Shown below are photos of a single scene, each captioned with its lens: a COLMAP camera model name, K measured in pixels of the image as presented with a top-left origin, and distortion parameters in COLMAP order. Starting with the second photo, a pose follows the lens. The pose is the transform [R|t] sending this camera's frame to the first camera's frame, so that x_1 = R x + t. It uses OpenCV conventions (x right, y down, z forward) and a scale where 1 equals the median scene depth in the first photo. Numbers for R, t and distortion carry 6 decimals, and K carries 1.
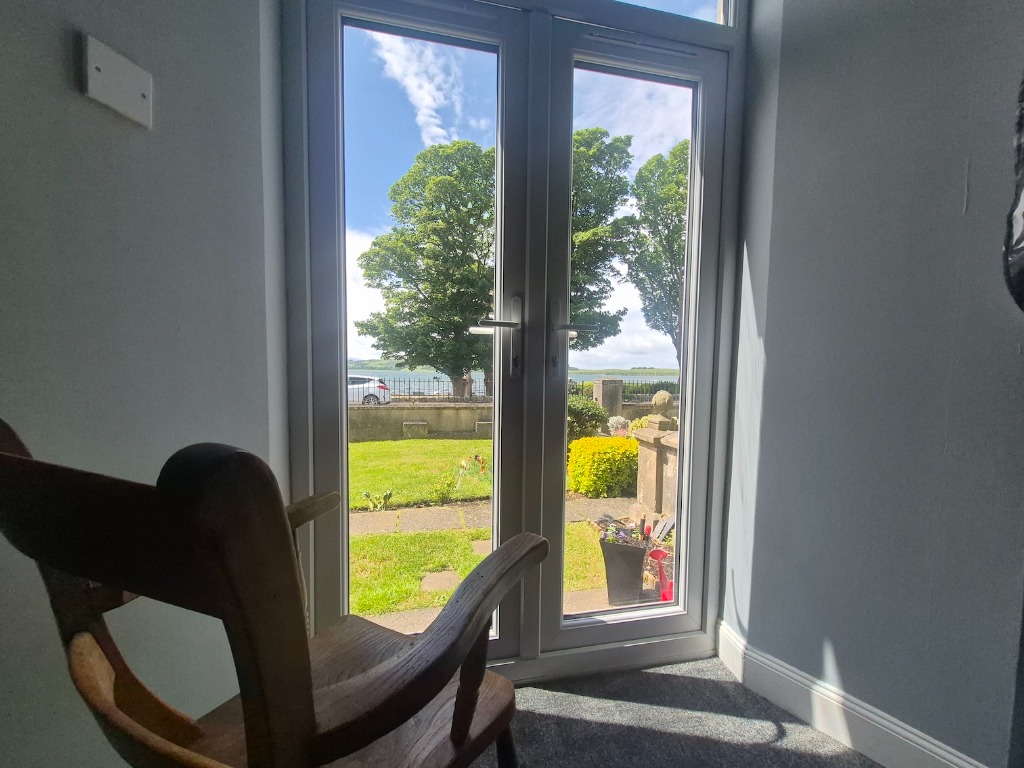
lens RADIAL K [[402.0, 0, 514.7], [0, 402.0, 396.3], [0, 0, 1]] dist [0.001925, -0.000066]
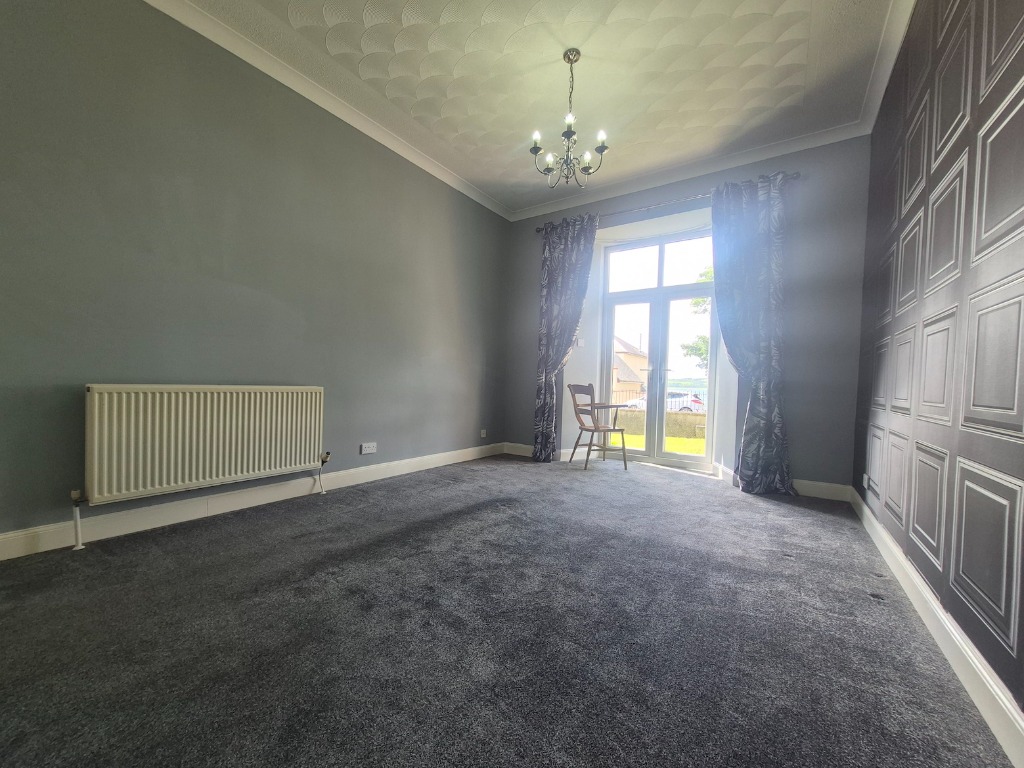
lens RADIAL K [[400.9, 0, 508.9], [0, 400.9, 395.2], [0, 0, 1]] dist [0.002994, -0.000812]
pose [[0.689319, 0.025913, -0.723994, 0.094590], [-0.060245, 0.997949, -0.021642, 0.011999], [0.721949, 0.058535, 0.689466, -0.134780]]
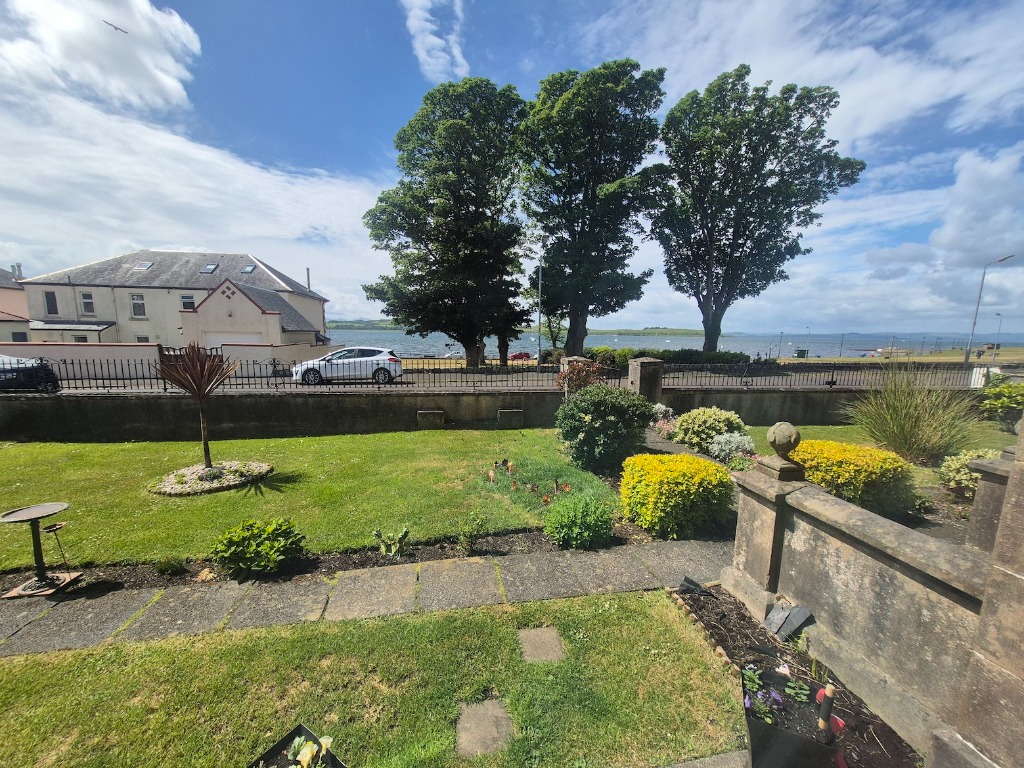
lens RADIAL K [[398.9, 0, 511.6], [0, 398.9, 397.6], [0, 0, 1]] dist [0.000467, -0.000272]
pose [[0.999472, 0.005243, -0.032073, -0.014840], [-0.001879, 0.994572, 0.104036, -0.021541], [0.032444, -0.103921, 0.994056, 0.048155]]
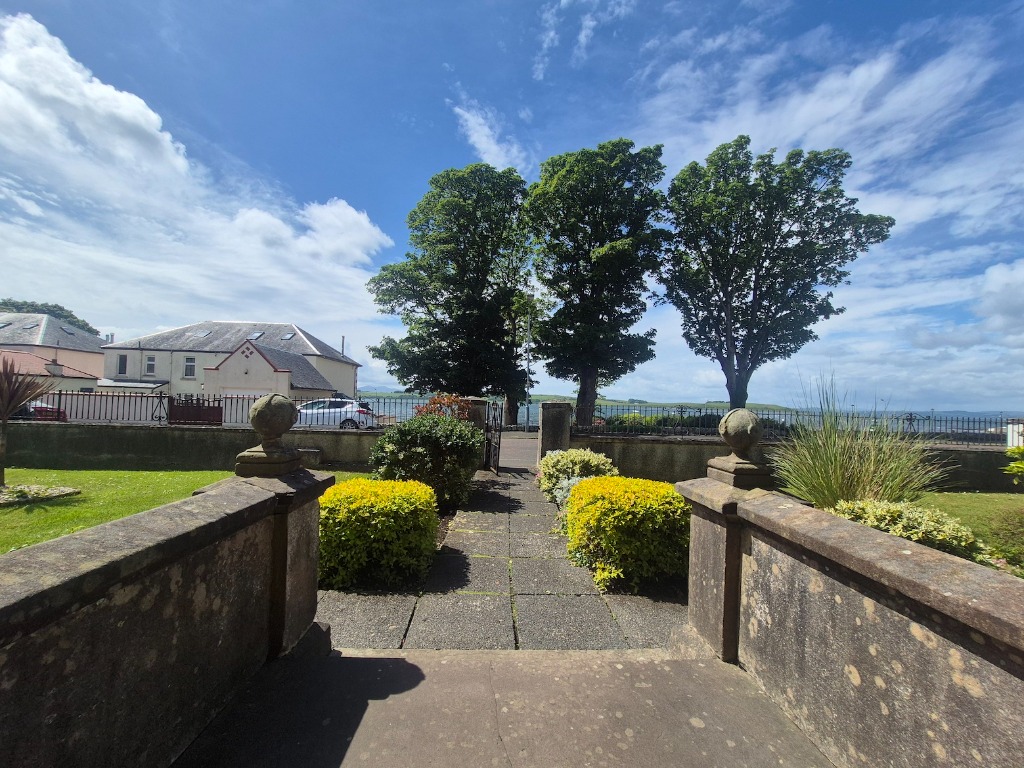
lens RADIAL K [[400.9, 0, 508.9], [0, 400.9, 395.2], [0, 0, 1]] dist [0.002994, -0.000812]
pose [[0.985157, 0.011697, -0.171257, 0.116563], [-0.025441, 0.996607, -0.078276, 0.002695], [0.169760, 0.081471, 0.982112, 0.092938]]
